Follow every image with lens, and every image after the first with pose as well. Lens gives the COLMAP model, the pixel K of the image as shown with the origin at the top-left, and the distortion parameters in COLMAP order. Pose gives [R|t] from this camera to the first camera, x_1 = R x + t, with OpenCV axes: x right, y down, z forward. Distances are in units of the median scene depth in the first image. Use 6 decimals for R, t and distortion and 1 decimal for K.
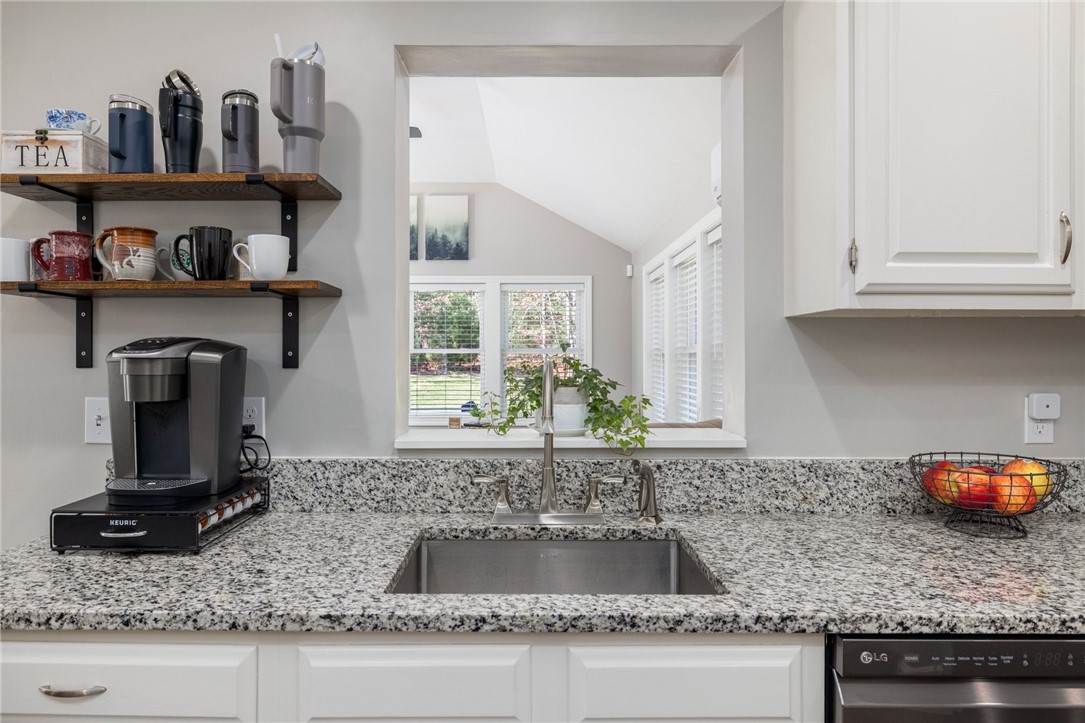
lens RADIAL K [[682.6, 0, 525.6], [0, 682.6, 354.0], [0, 0, 1]] dist [-0.002016, 0.000113]
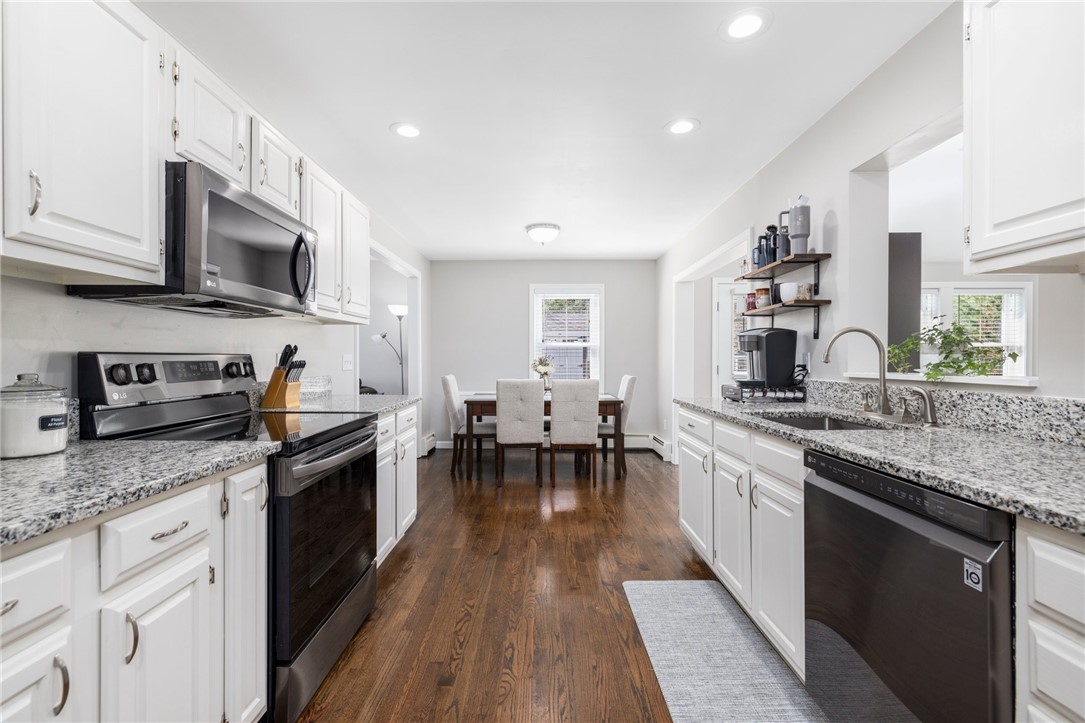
lens RADIAL K [[460.7, 0, 542.6], [0, 460.7, 357.0], [0, 0, 1]] dist [0.003733, 0.000044]
pose [[0.011470, -0.005003, -0.999922, 1.162971], [0.002531, 0.999984, -0.004975, 0.086087], [0.999931, -0.002474, 0.011482, 0.106527]]
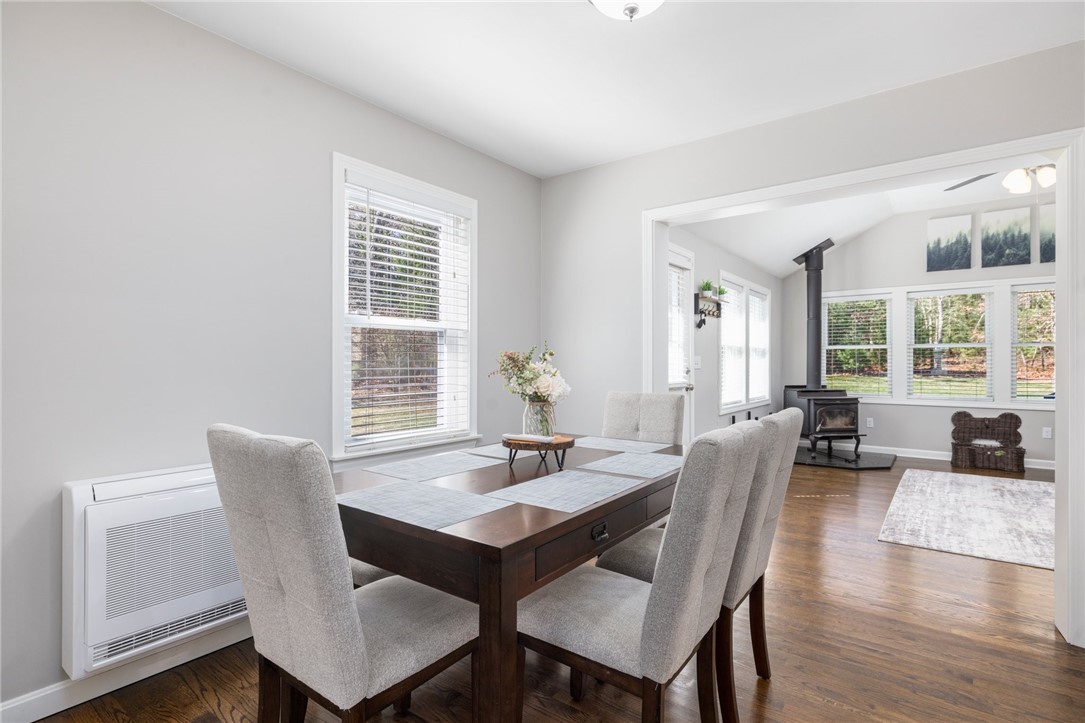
lens RADIAL K [[542.0, 0, 537.0], [0, 542.0, 362.3], [0, 0, 1]] dist [0.002951, -0.000214]
pose [[0.802176, -0.000113, -0.597087, -1.117419], [0.001104, 0.999999, 0.001293, 0.098368], [0.597086, -0.001696, 0.802175, -0.870115]]
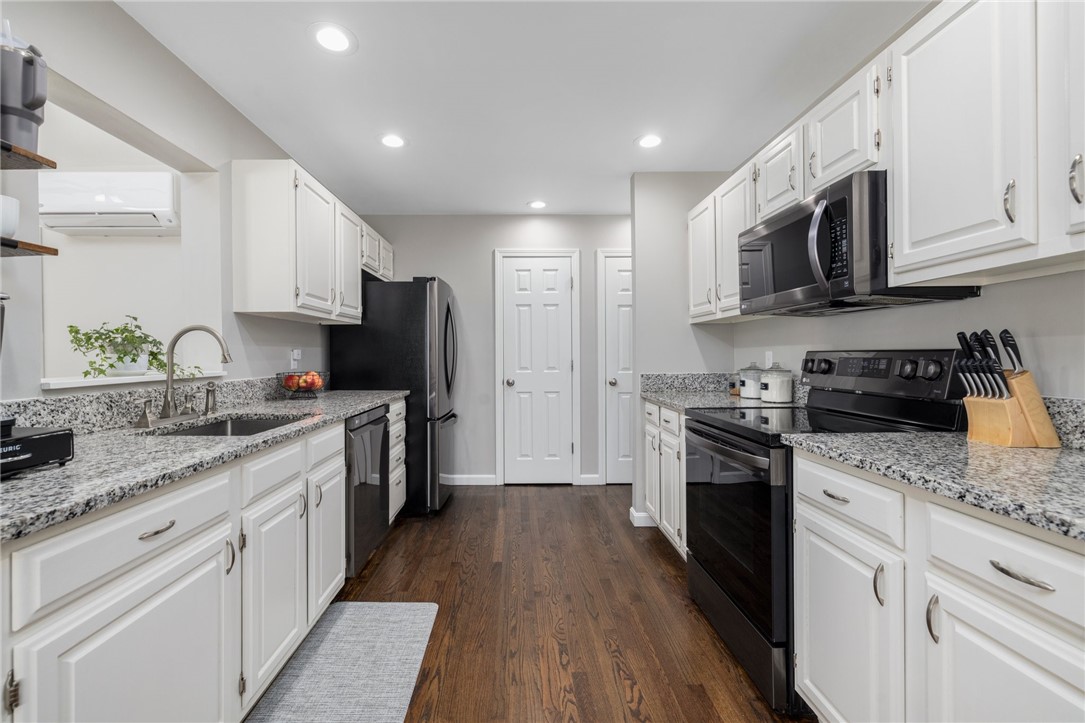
lens RADIAL K [[460.7, 0, 518.7], [0, 460.7, 357.4], [0, 0, 1]] dist [0.003733, 0.000044]
pose [[-0.010519, -0.006525, 0.999923, -1.054251], [0.002825, 0.999975, 0.006555, 0.078018], [-0.999941, 0.002894, -0.010500, 0.154203]]
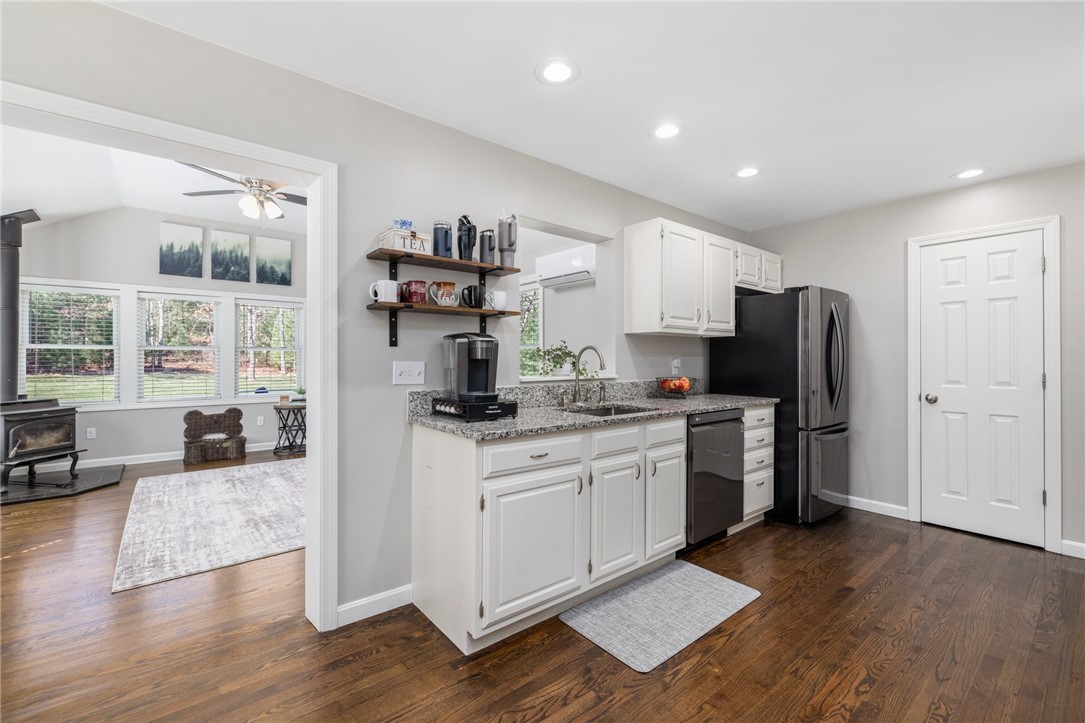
lens RADIAL K [[460.7, 0, 532.6], [0, 460.7, 357.4], [0, 0, 1]] dist [0.003733, 0.000044]
pose [[0.776134, 0.003105, 0.630561, -1.212260], [-0.002292, 0.999995, -0.002103, 0.055540], [-0.630564, 0.000187, 0.776137, -0.304213]]
